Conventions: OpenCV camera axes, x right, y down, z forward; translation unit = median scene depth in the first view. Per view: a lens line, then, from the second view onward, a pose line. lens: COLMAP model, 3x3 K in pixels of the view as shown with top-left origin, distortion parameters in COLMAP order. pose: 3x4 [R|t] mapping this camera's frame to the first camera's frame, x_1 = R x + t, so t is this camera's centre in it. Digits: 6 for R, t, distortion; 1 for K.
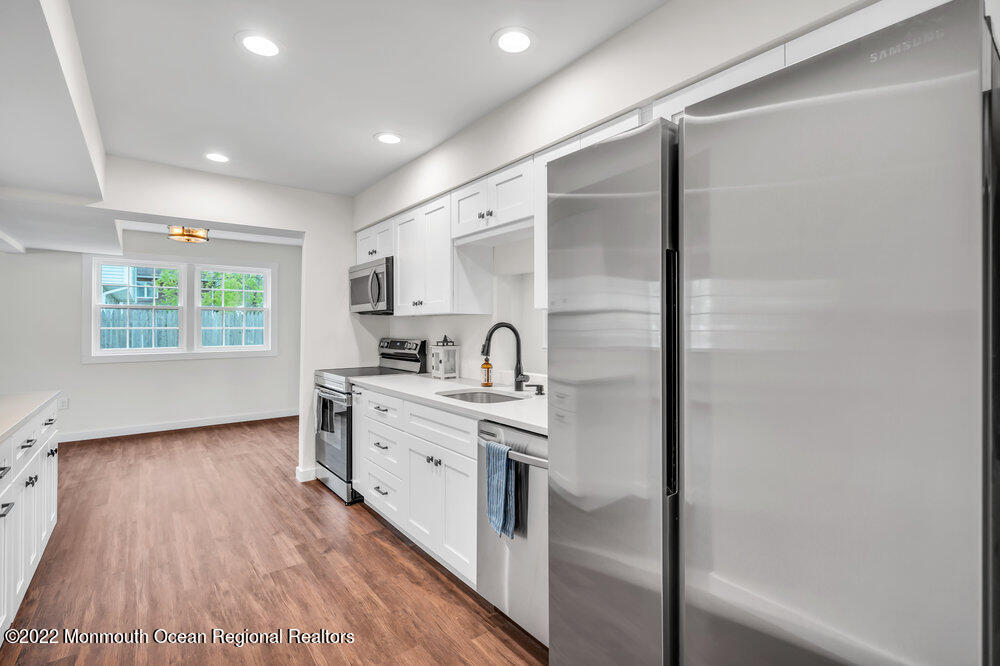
lens RADIAL K [[462.6, 0, 500.4], [0, 462.6, 328.1], [0, 0, 1]] dist [-0.003724, 0.001256]
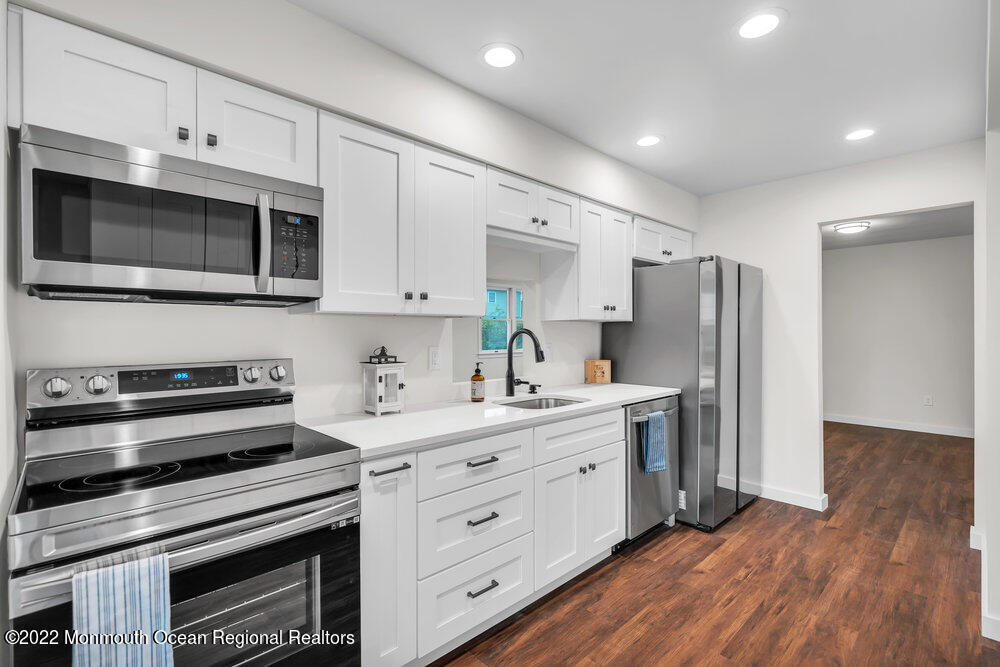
lens RADIAL K [[462.6, 0, 500.9], [0, 462.6, 335.4], [0, 0, 1]] dist [-0.003724, 0.001256]
pose [[-0.109507, -0.006031, 0.993968, -0.756870], [0.003721, 0.999972, 0.006478, -0.003234], [-0.993979, 0.004407, -0.109482, 0.883400]]
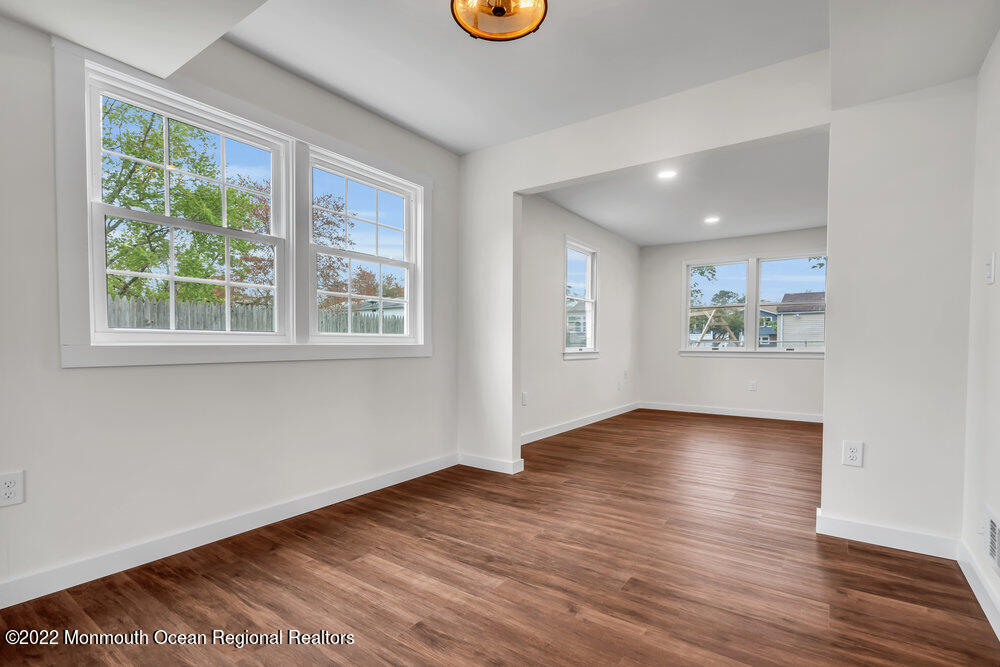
lens RADIAL K [[462.6, 0, 499.5], [0, 462.6, 353.6], [0, 0, 1]] dist [-0.003724, 0.001256]
pose [[0.957131, 0.001452, 0.289651, -1.067961], [-0.004789, 0.999930, 0.010813, 0.097540], [-0.289616, -0.011737, 0.957071, 0.890383]]
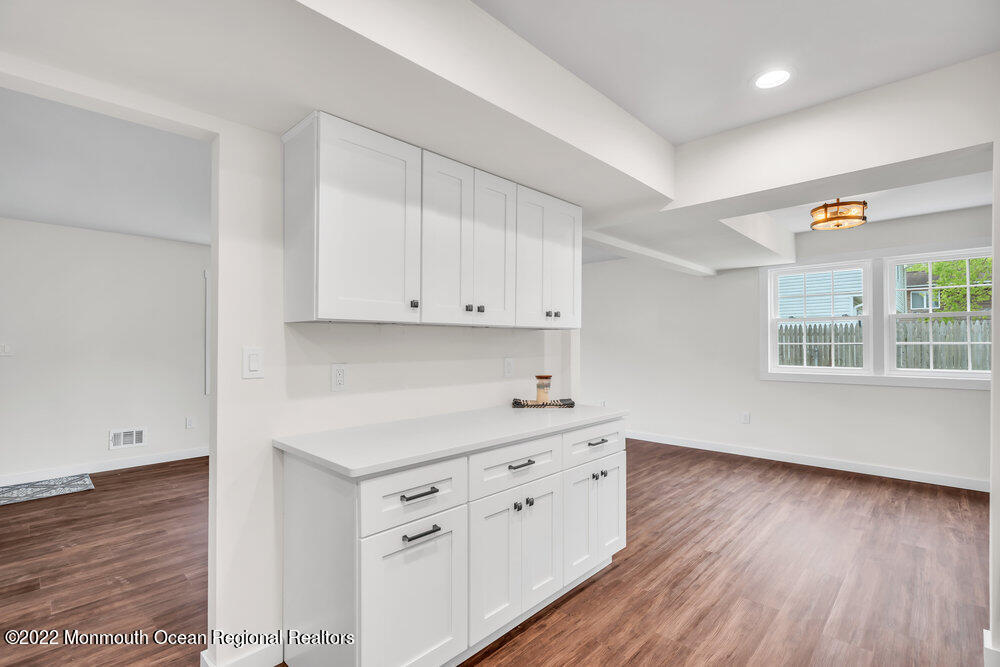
lens RADIAL K [[462.6, 0, 510.4], [0, 462.6, 330.1], [0, 0, 1]] dist [-0.003724, 0.001256]
pose [[0.154911, -0.032555, -0.987392, -0.034226], [0.004218, 0.999470, -0.032292, 0.001970], [0.987919, 0.000838, 0.154966, 0.502738]]
